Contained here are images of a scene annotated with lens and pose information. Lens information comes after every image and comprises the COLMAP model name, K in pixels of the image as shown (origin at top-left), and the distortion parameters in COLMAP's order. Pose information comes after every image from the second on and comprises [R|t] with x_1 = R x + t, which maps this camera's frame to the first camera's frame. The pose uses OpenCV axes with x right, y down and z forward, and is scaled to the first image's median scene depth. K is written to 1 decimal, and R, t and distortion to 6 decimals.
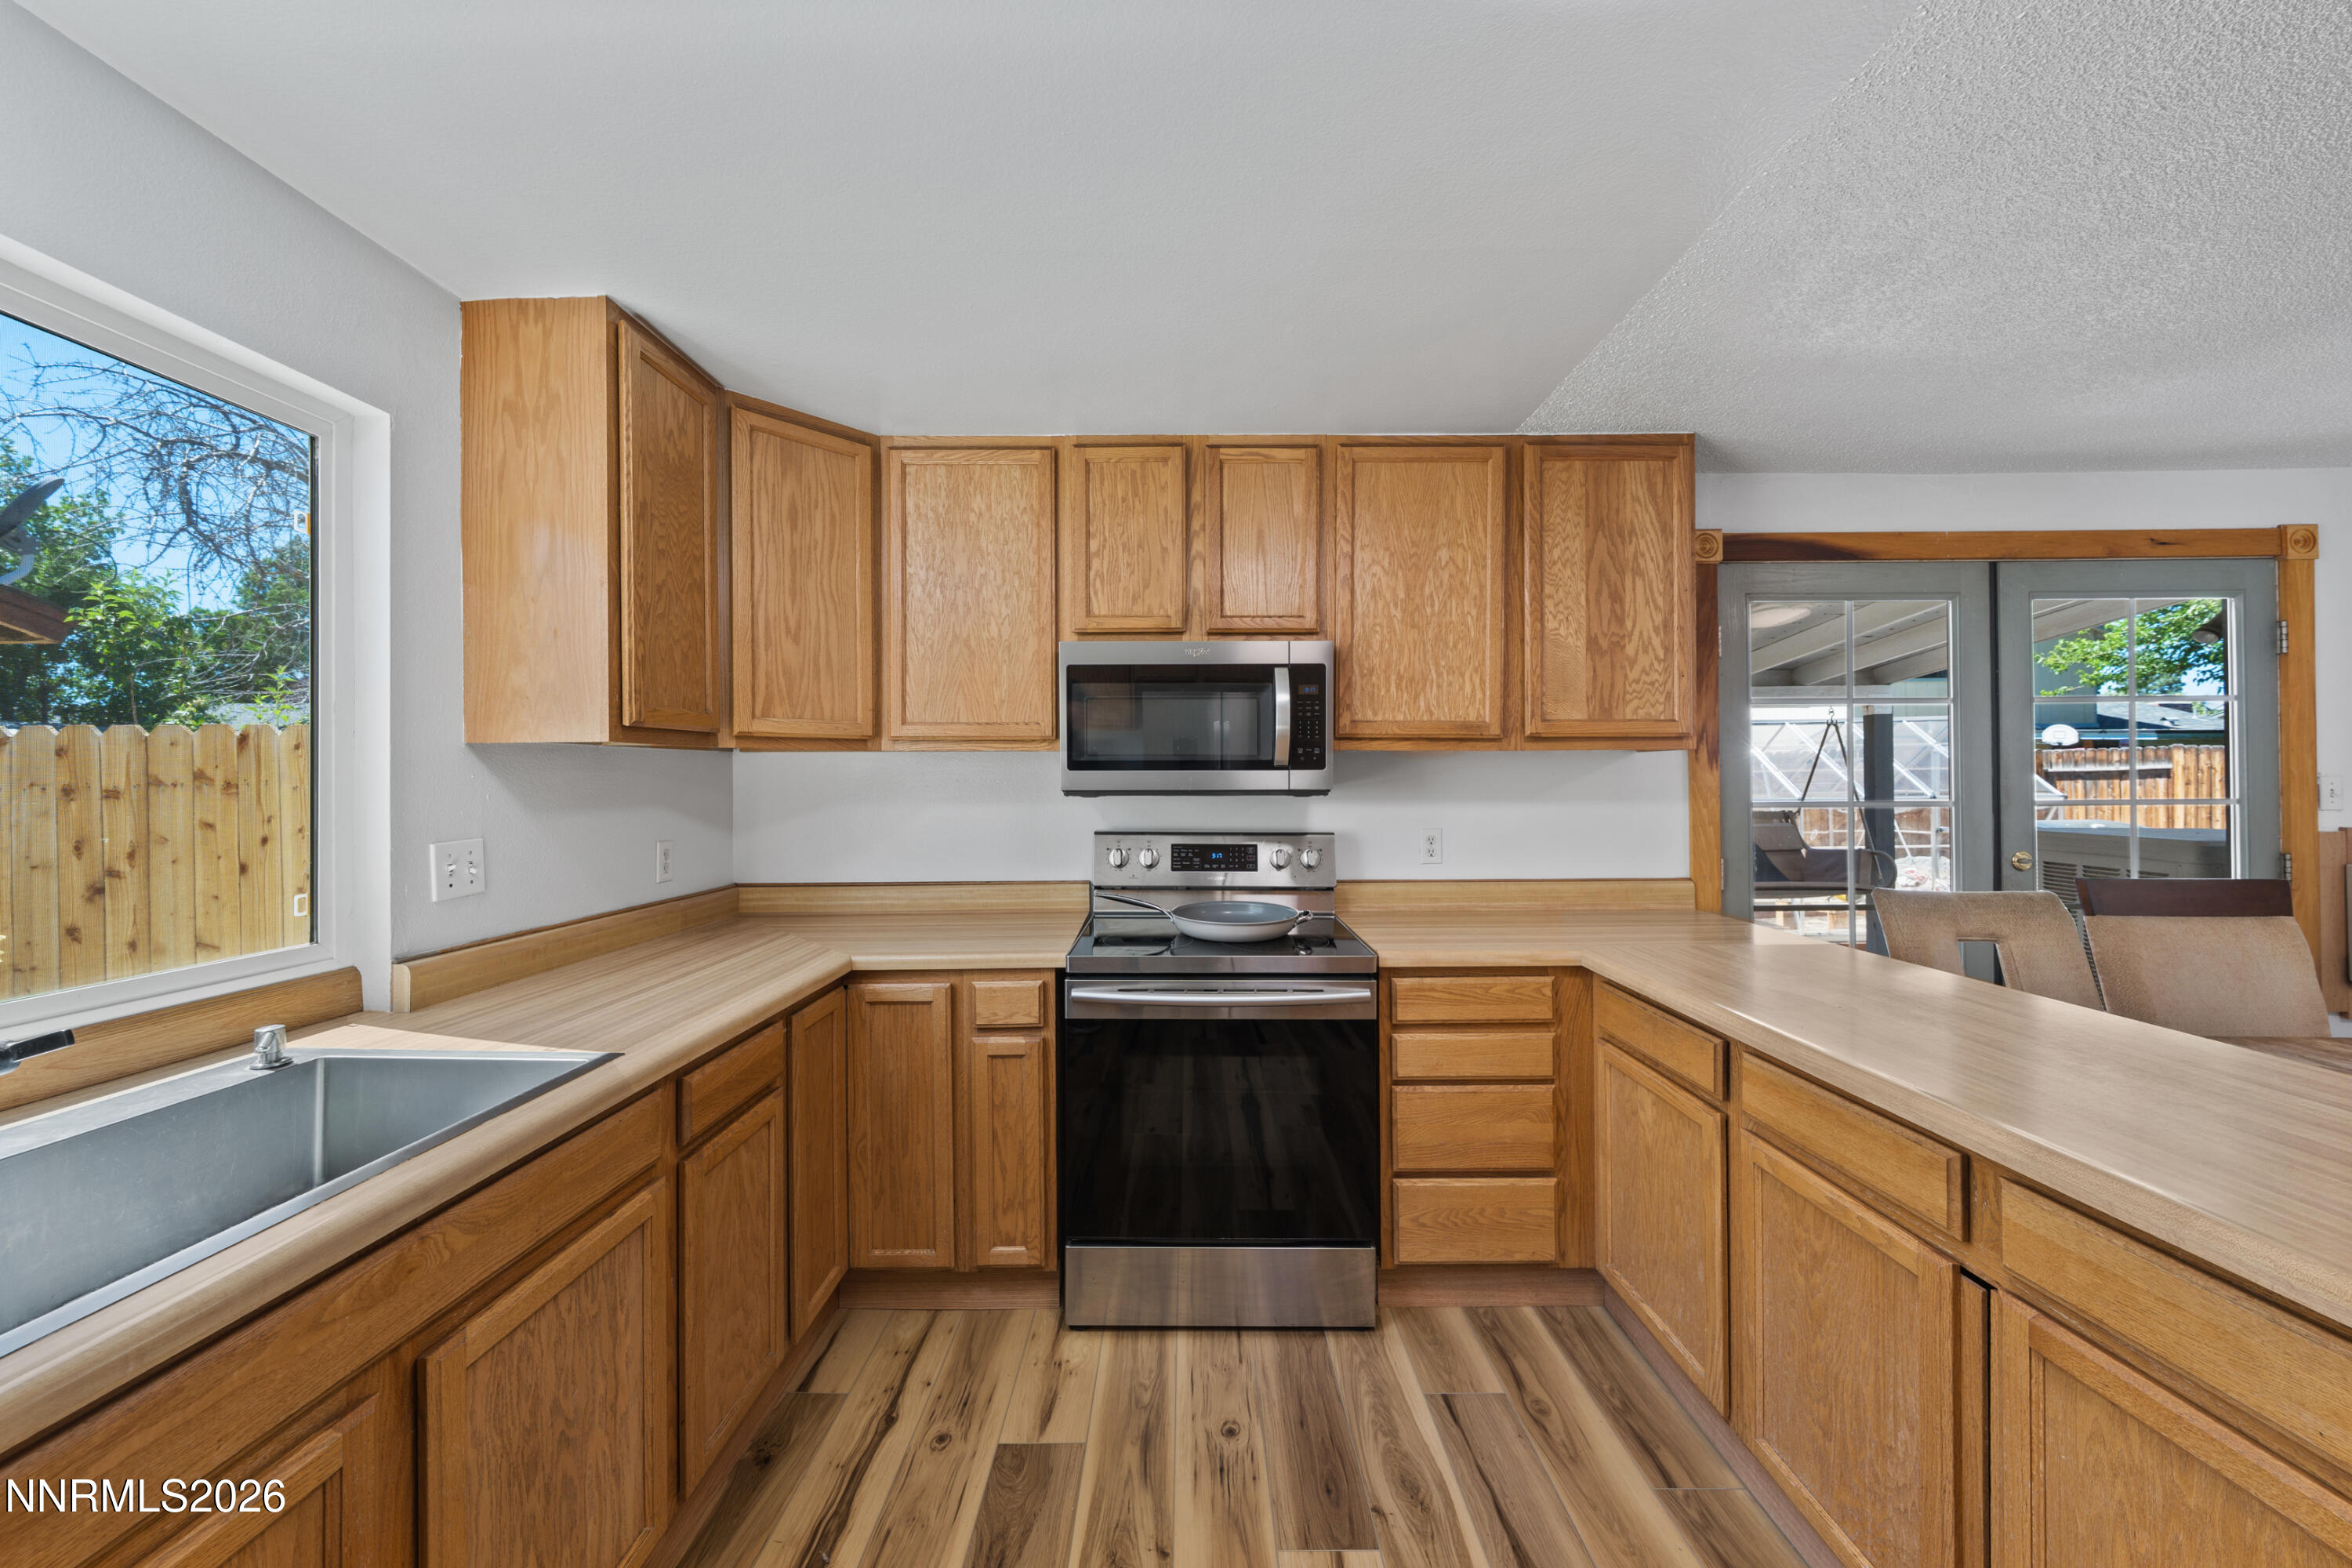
lens RADIAL K [[808.7, 0, 1173.7], [0, 808.7, 775.4], [0, 0, 1]] dist [-0.000971, -0.000163]
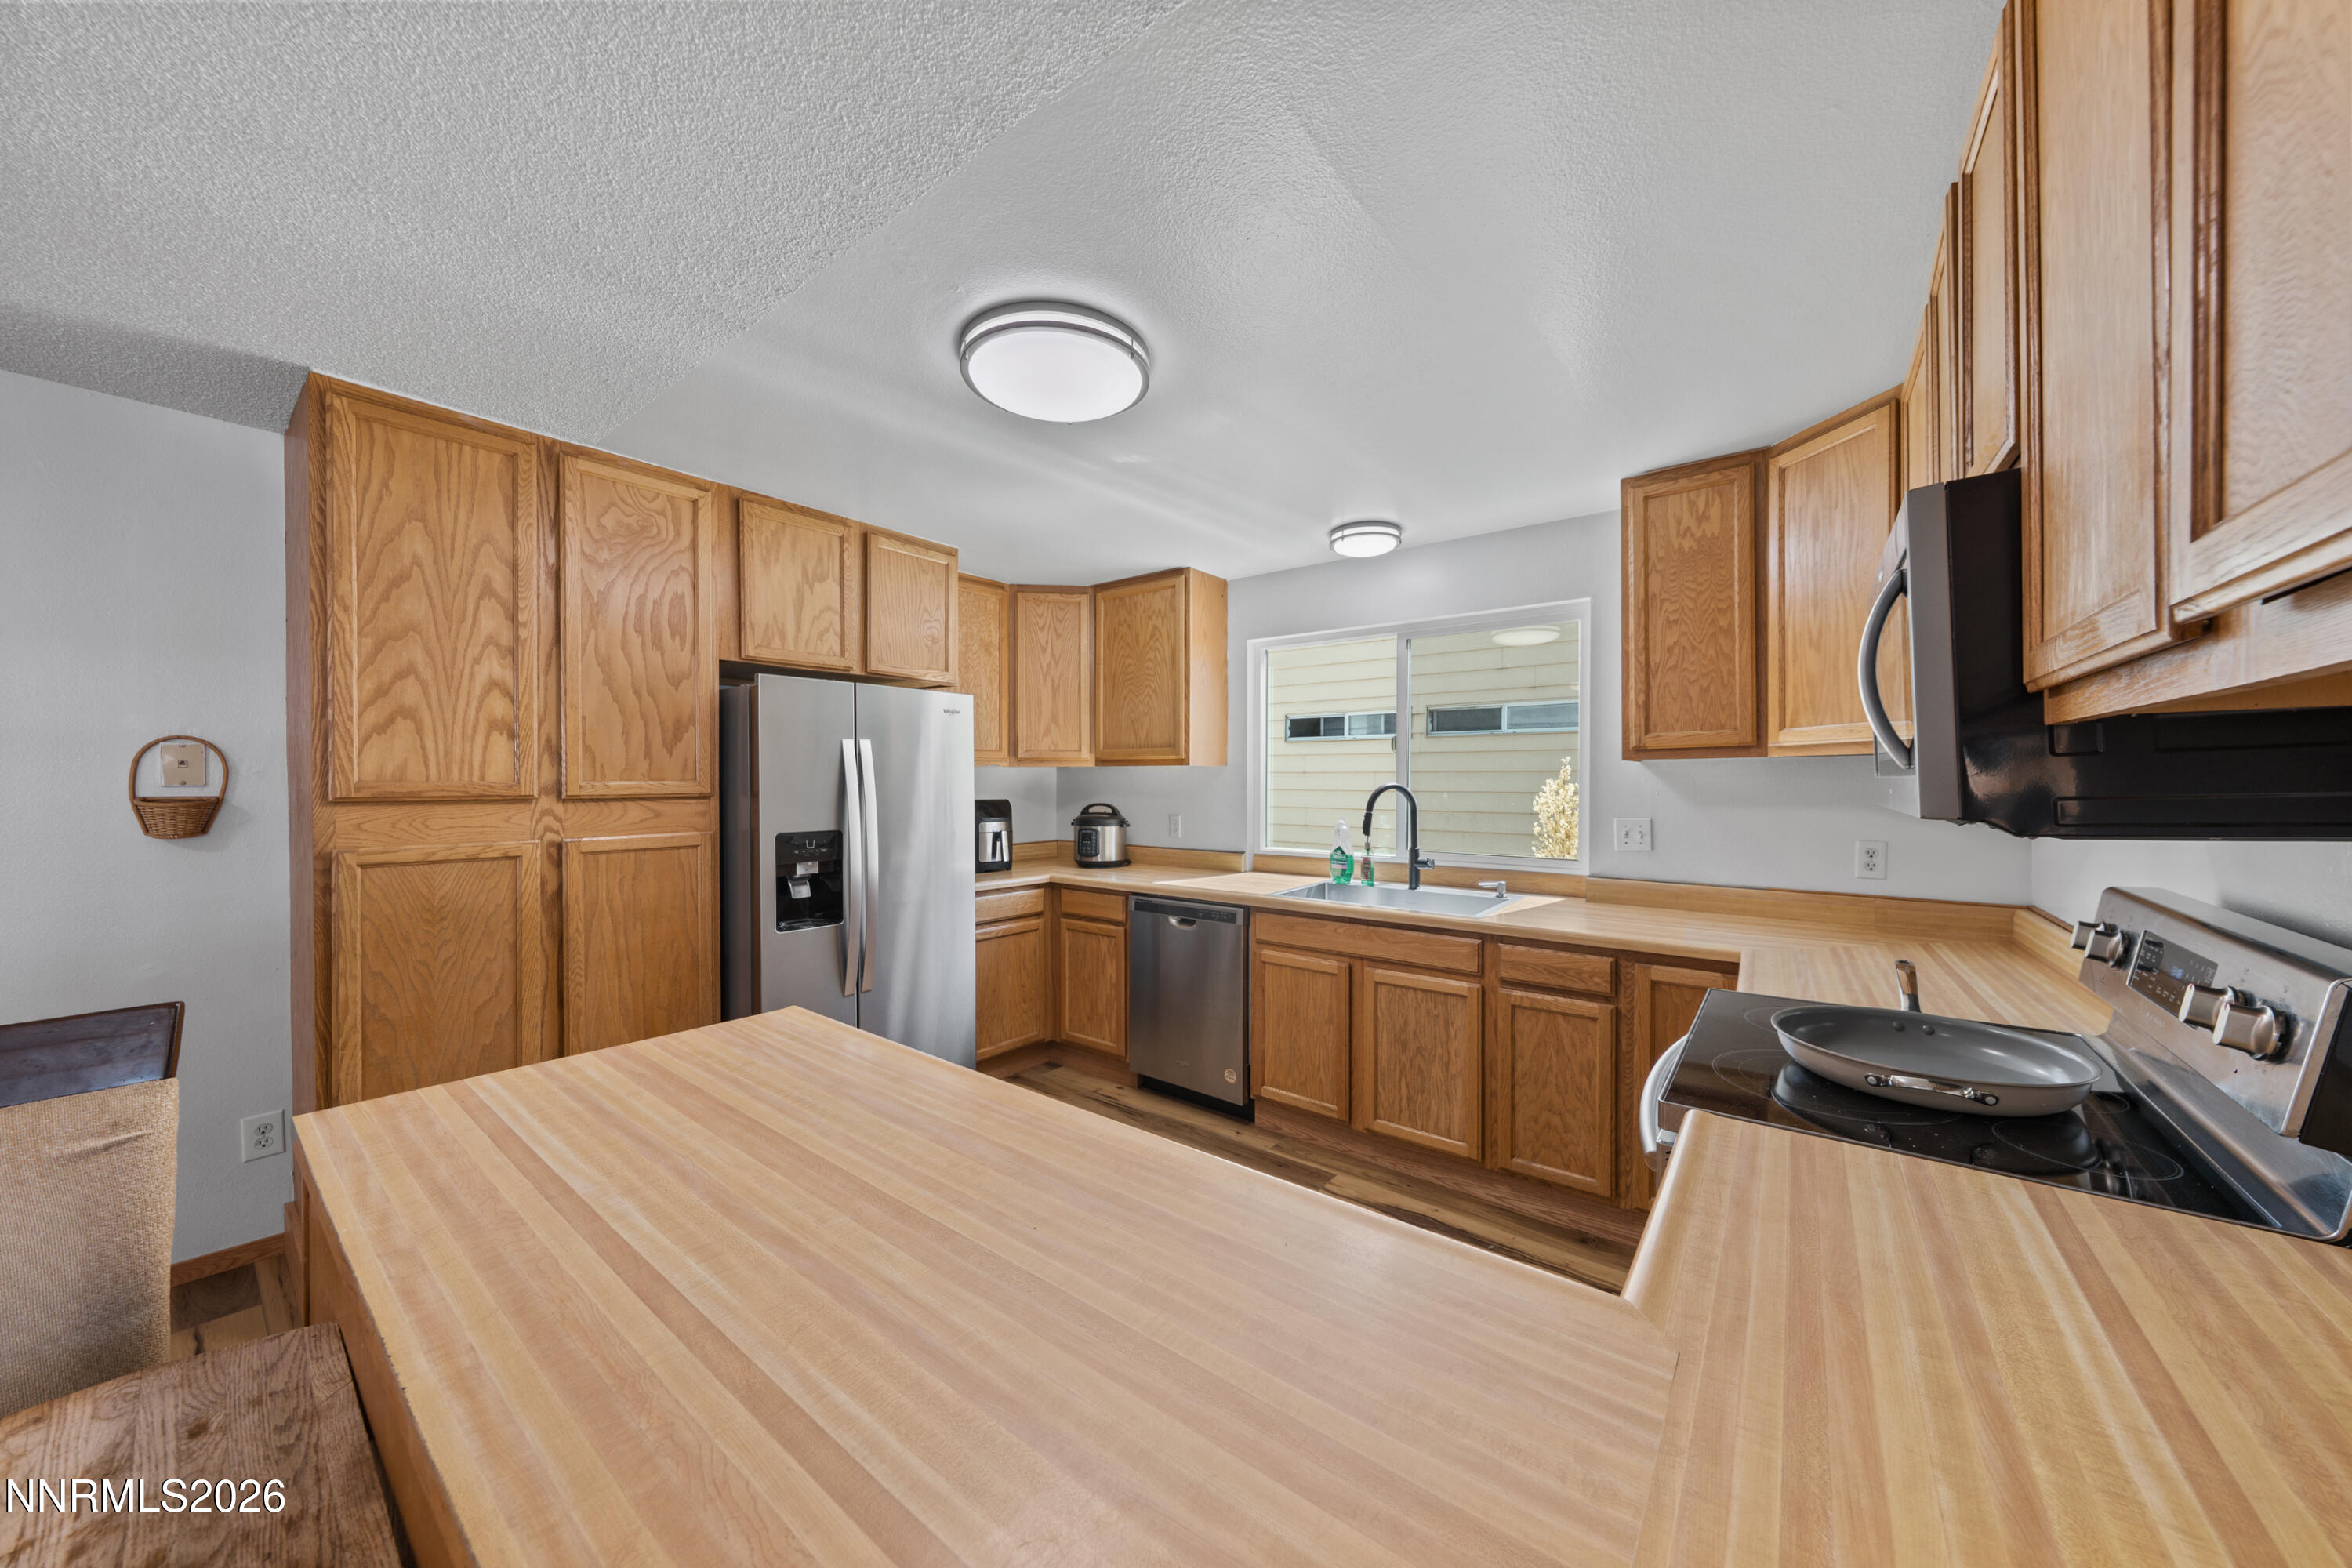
lens RADIAL K [[795.2, 0, 1186.2], [0, 795.2, 783.9], [0, 0, 1]] dist [-0.001966, -0.000146]
pose [[-0.609268, 0.006493, -0.792938, 0.970118], [0.004580, 0.999979, 0.004669, -0.005746], [0.792951, -0.000788, -0.609285, 1.162915]]
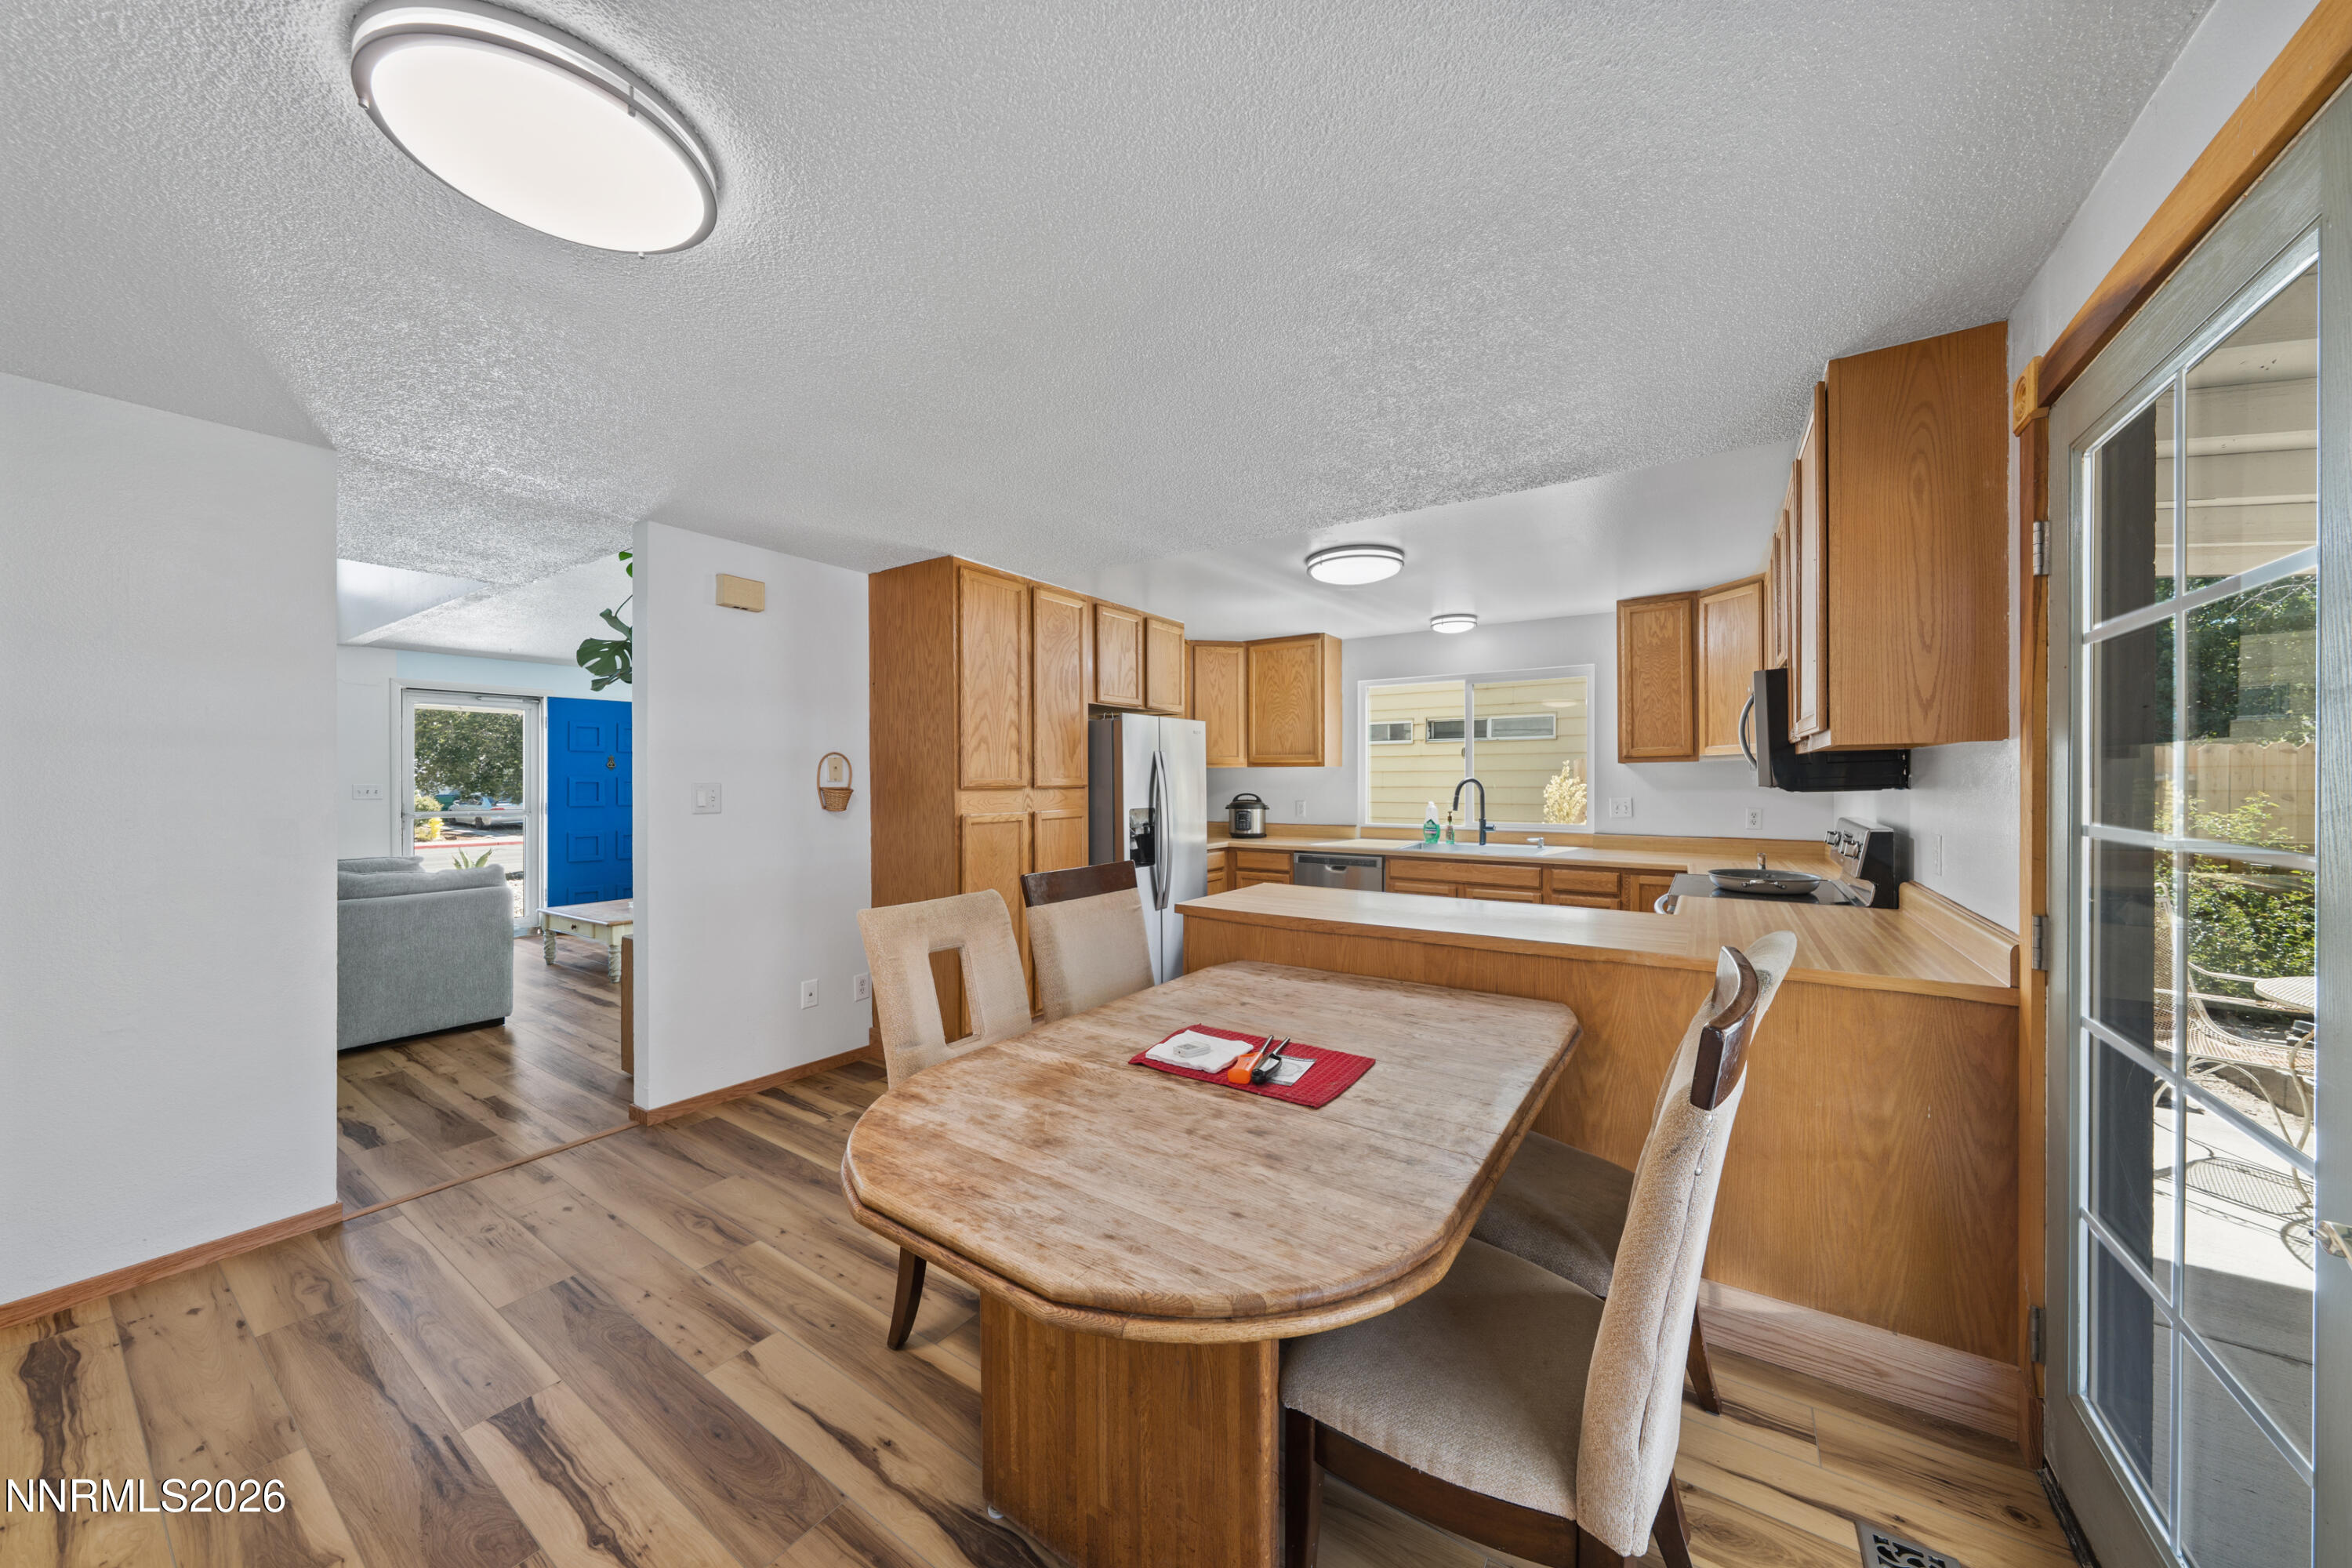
lens RADIAL K [[795.2, 0, 1186.2], [0, 795.2, 783.9], [0, 0, 1]] dist [-0.001966, -0.000146]
pose [[-0.548586, 0.010760, -0.836025, 2.155305], [0.009549, 0.999933, 0.006603, -0.003123], [0.836039, -0.004361, -0.548652, 1.146772]]
